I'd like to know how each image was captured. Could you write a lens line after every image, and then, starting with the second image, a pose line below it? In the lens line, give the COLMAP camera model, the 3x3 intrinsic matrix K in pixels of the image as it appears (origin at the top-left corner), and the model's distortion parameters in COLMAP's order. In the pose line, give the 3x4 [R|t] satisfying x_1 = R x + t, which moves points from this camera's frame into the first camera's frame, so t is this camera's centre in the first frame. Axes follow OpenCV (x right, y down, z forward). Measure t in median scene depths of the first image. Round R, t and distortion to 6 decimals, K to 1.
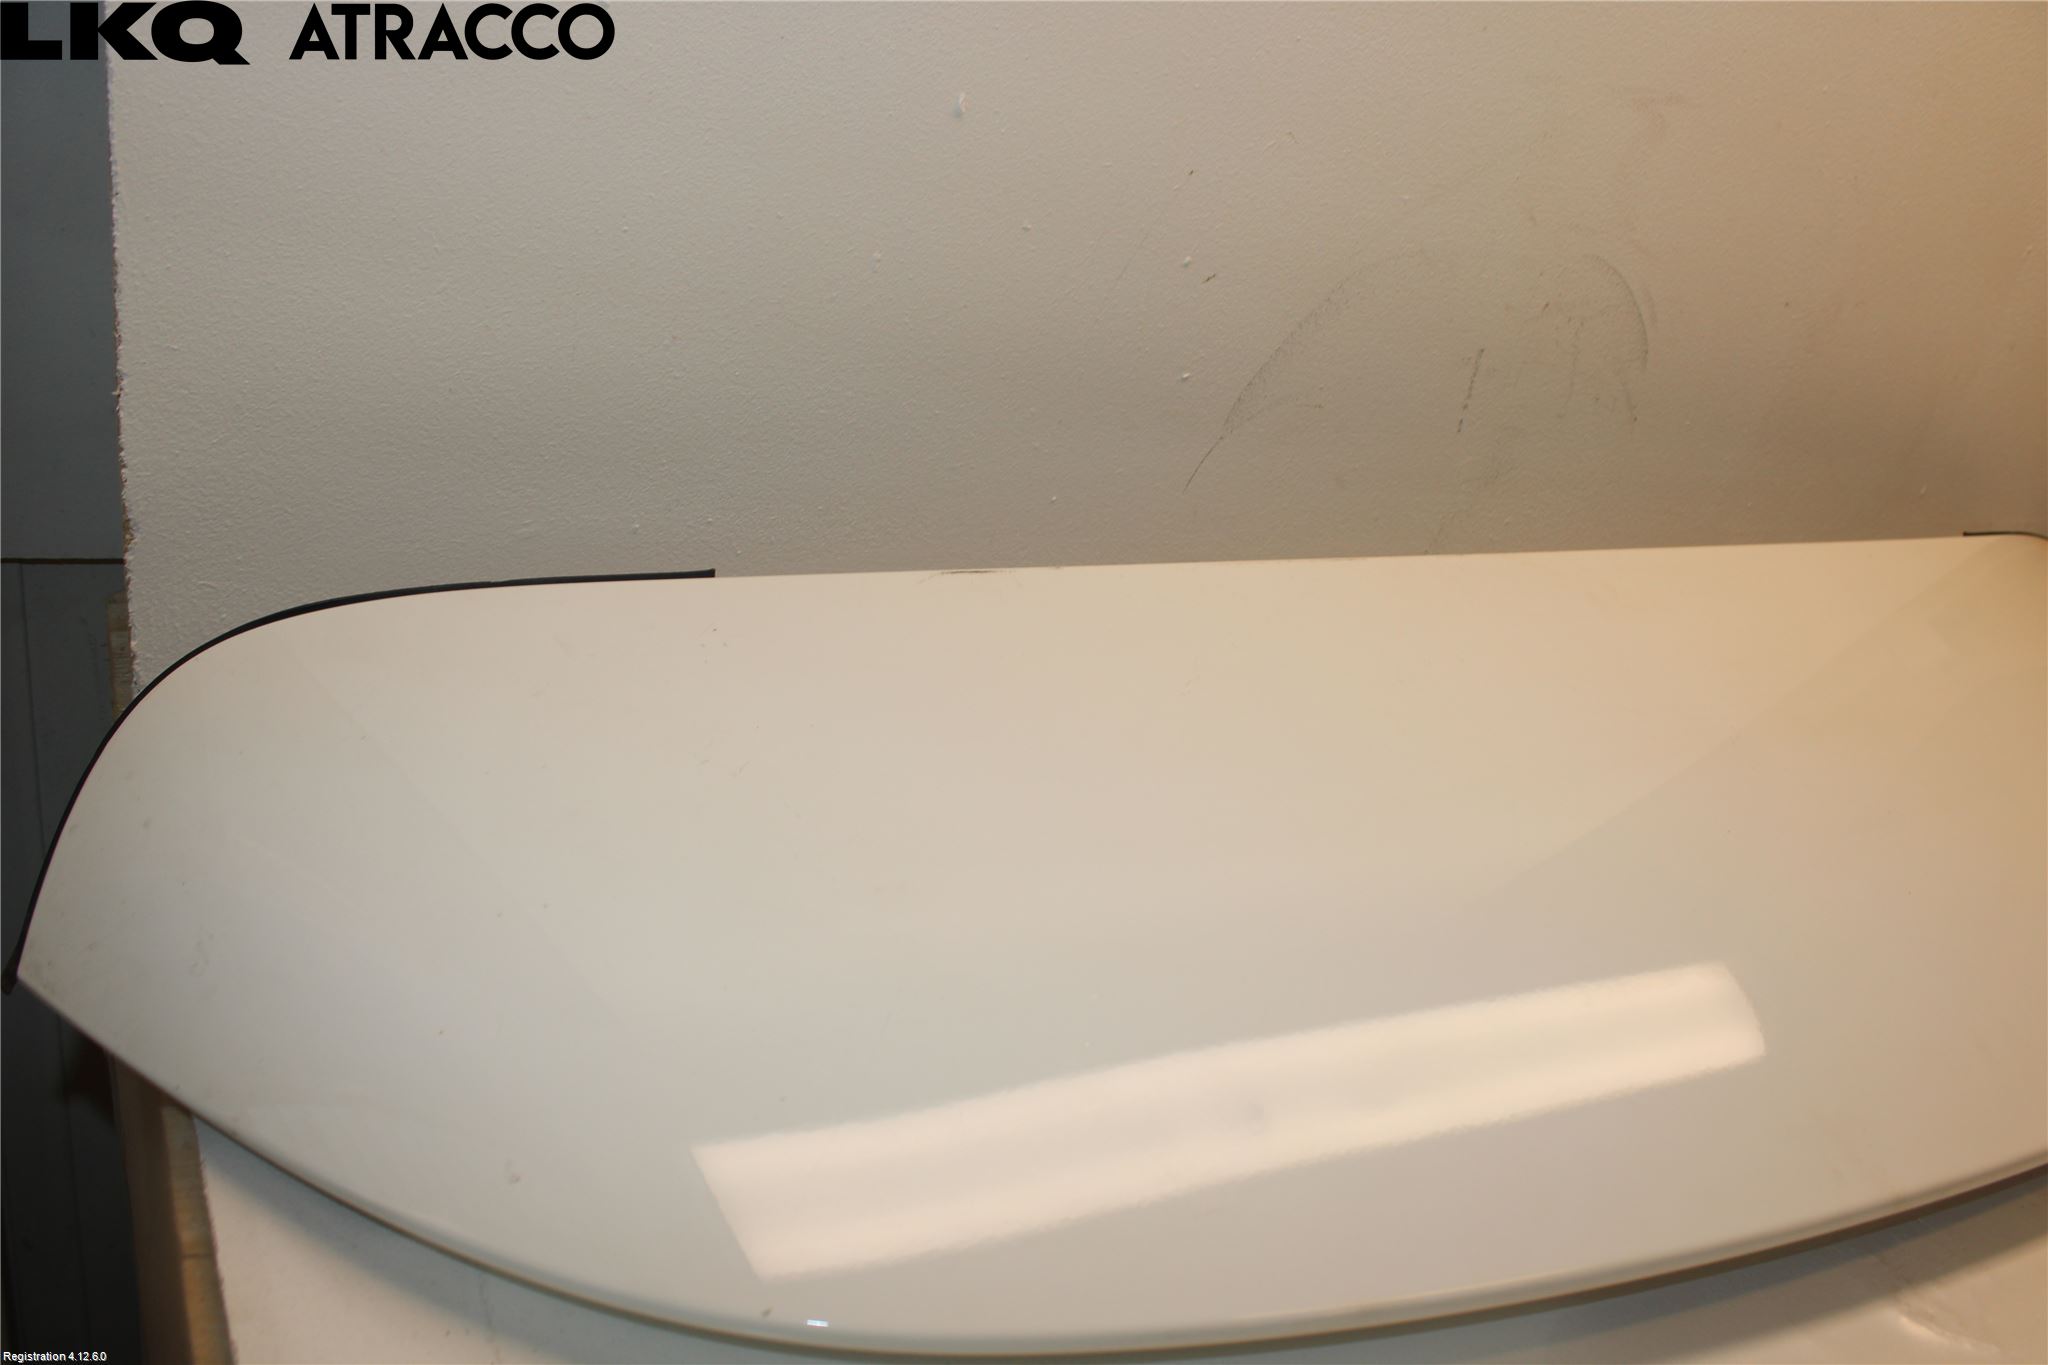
lens RADIAL K [[1782.9, 0, 1024.0], [0, 1782.9, 682.5], [0, 0, 1]] dist [-0.161832, 0.151574]
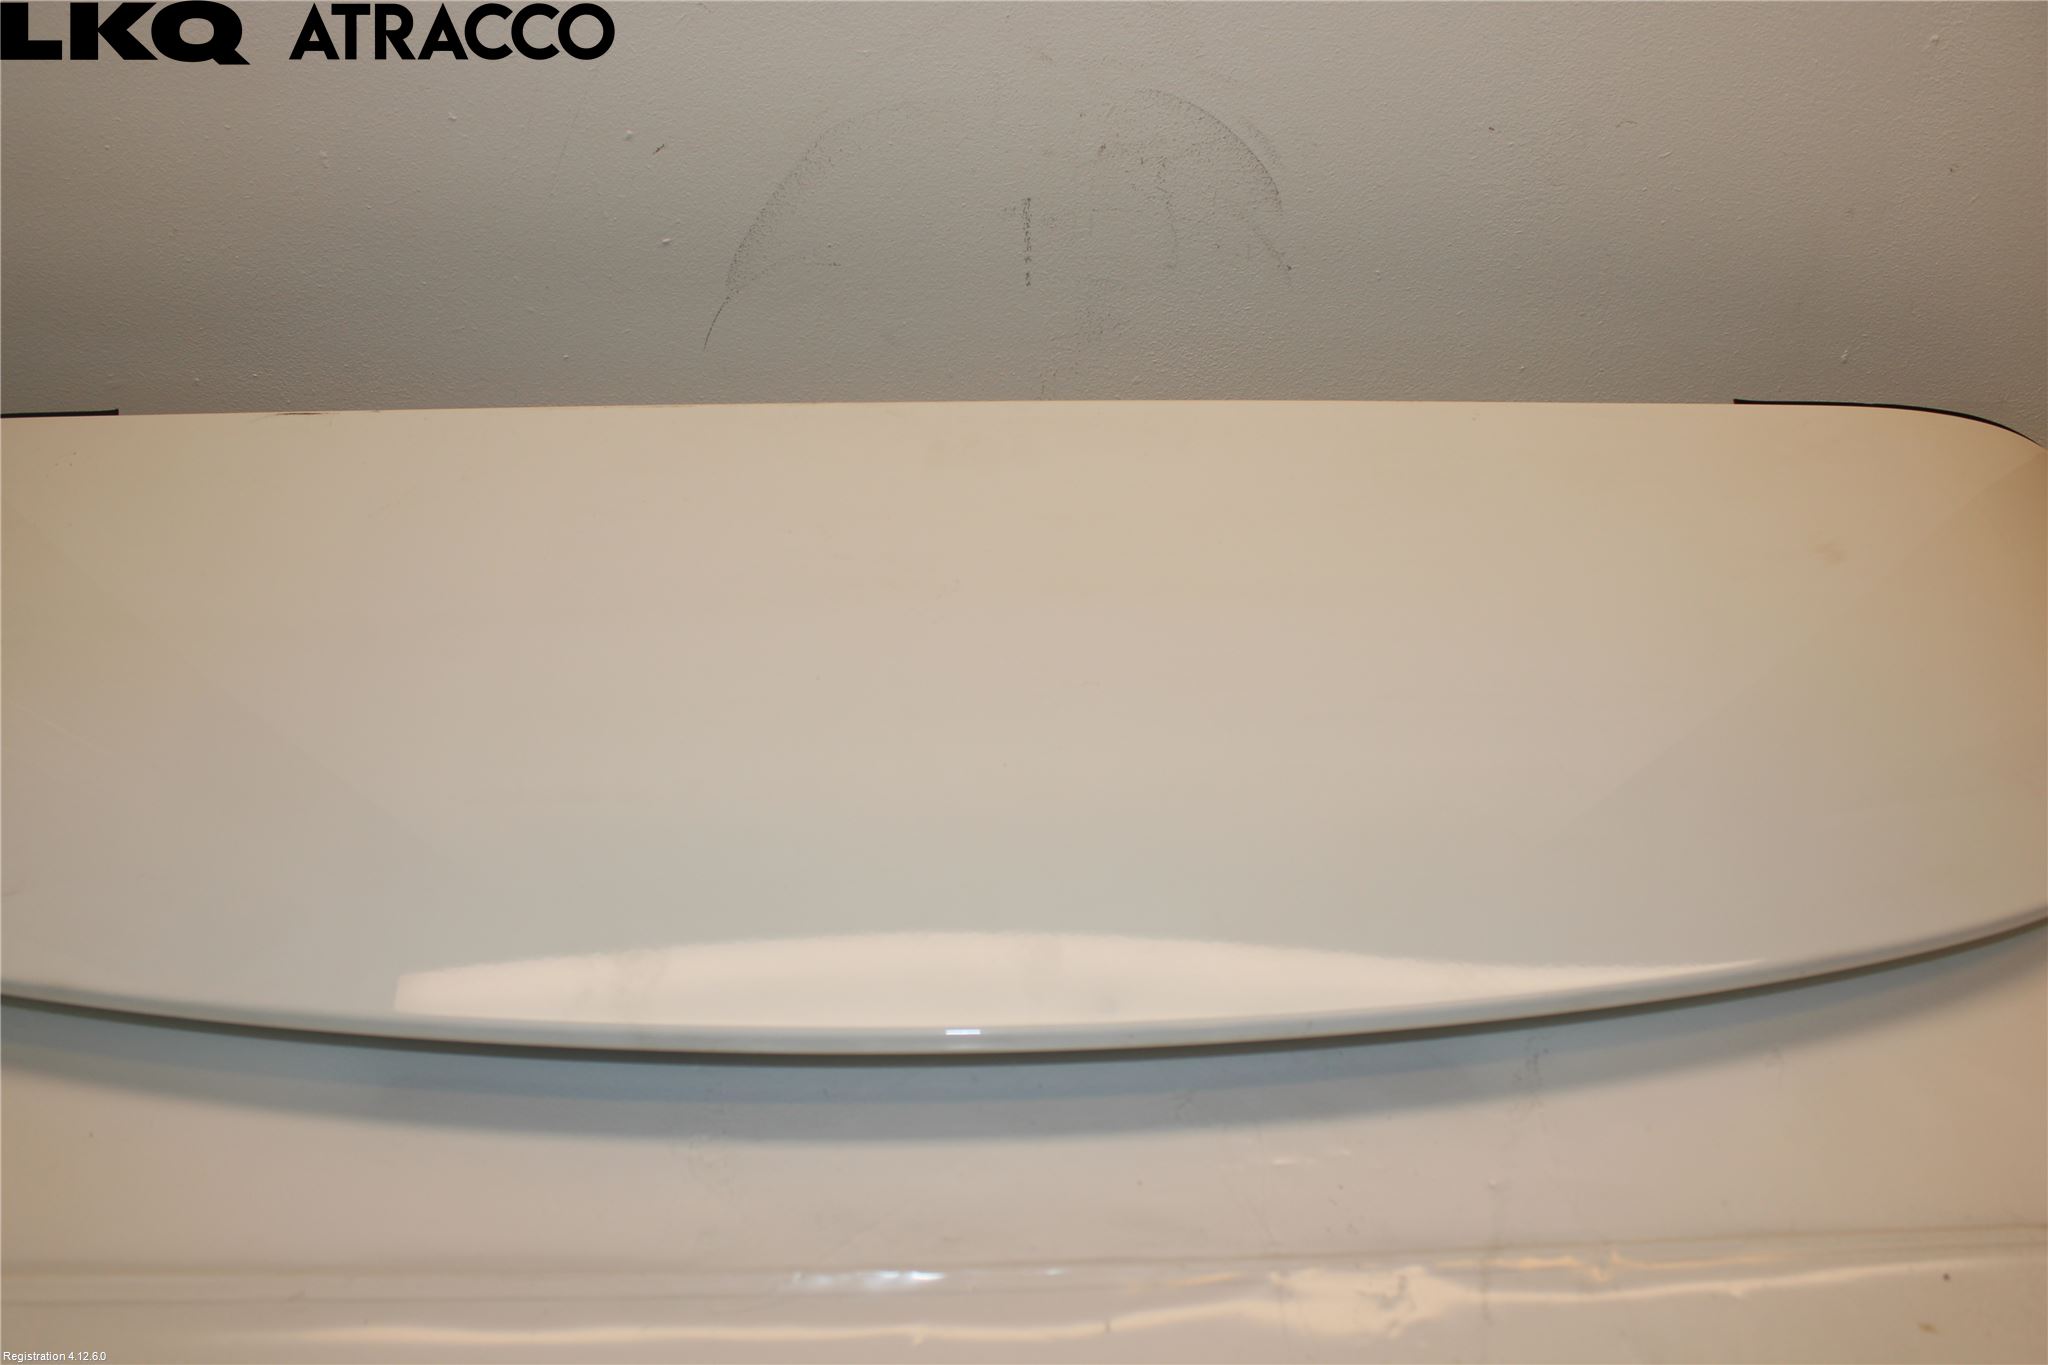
lens RADIAL K [[1782.9, 0, 1024.0], [0, 1782.9, 682.5], [0, 0, 1]] dist [-0.161832, 0.151574]
pose [[0.881043, 0.080710, -0.466099, 0.786674], [-0.055701, 0.996183, 0.067212, 0.011144], [0.469745, -0.033254, 0.882176, 0.144959]]
